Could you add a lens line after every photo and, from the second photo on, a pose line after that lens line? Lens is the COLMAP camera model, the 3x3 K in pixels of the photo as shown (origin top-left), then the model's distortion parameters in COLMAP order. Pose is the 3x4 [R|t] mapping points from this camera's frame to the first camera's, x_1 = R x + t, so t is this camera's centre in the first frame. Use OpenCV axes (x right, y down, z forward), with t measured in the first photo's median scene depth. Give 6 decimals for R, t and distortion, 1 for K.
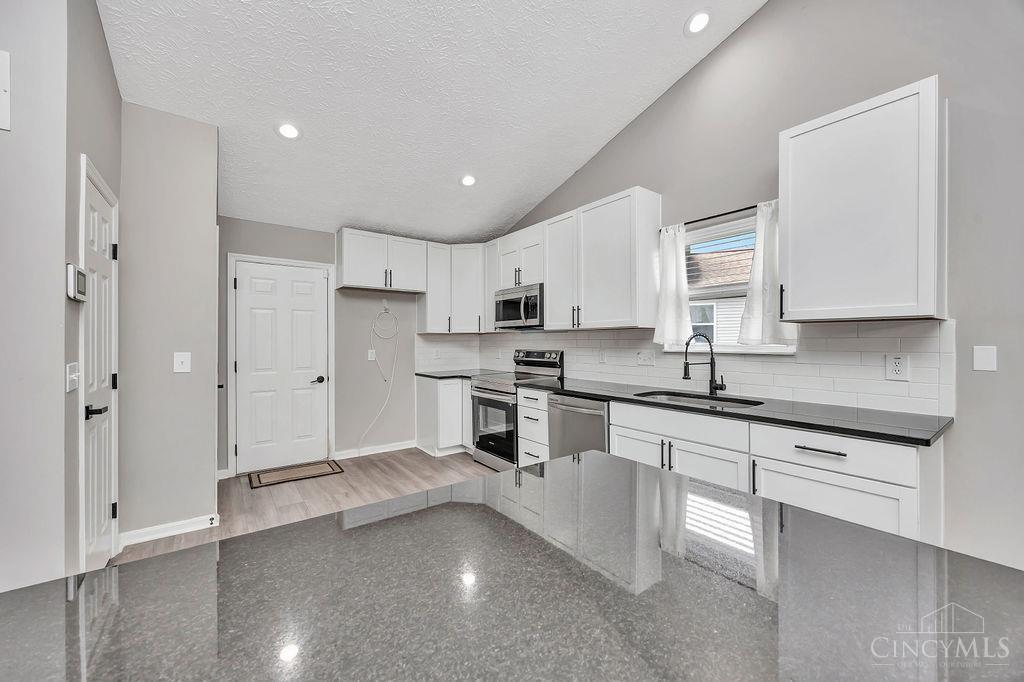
lens RADIAL K [[395.9, 0, 503.9], [0, 395.9, 341.4], [0, 0, 1]] dist [-0.002338, 0.000915]
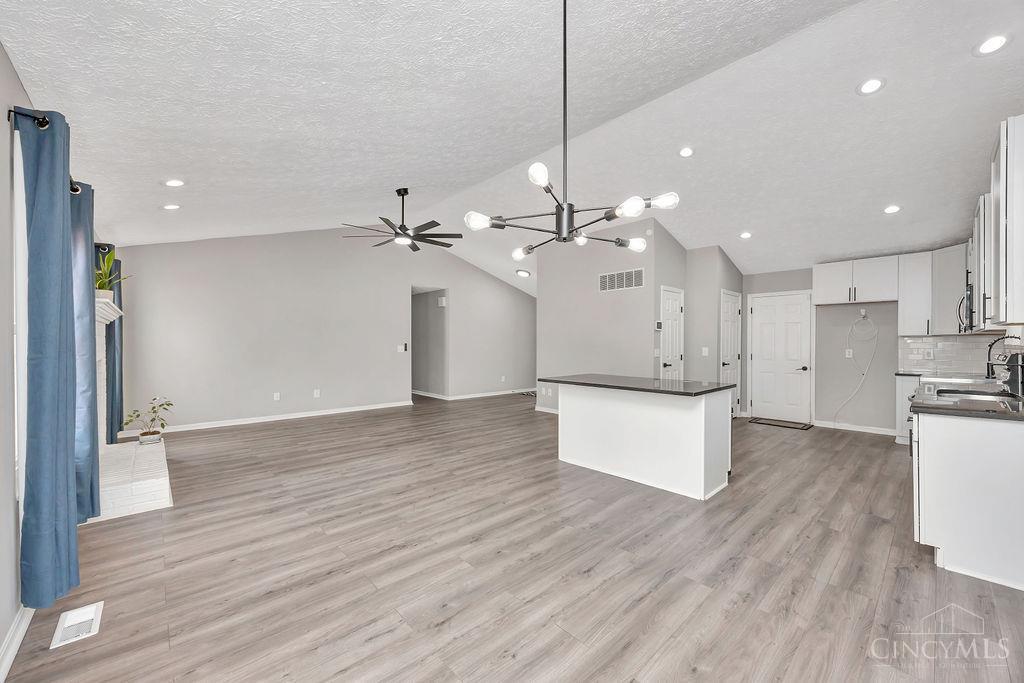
lens RADIAL K [[395.9, 0, 510.7], [0, 395.9, 343.0], [0, 0, 1]] dist [-0.002338, 0.000915]
pose [[0.121128, 0.002593, -0.992634, 1.269442], [-0.003477, 0.999992, 0.002188, 0.002211], [0.992631, 0.003186, 0.121136, -0.398812]]
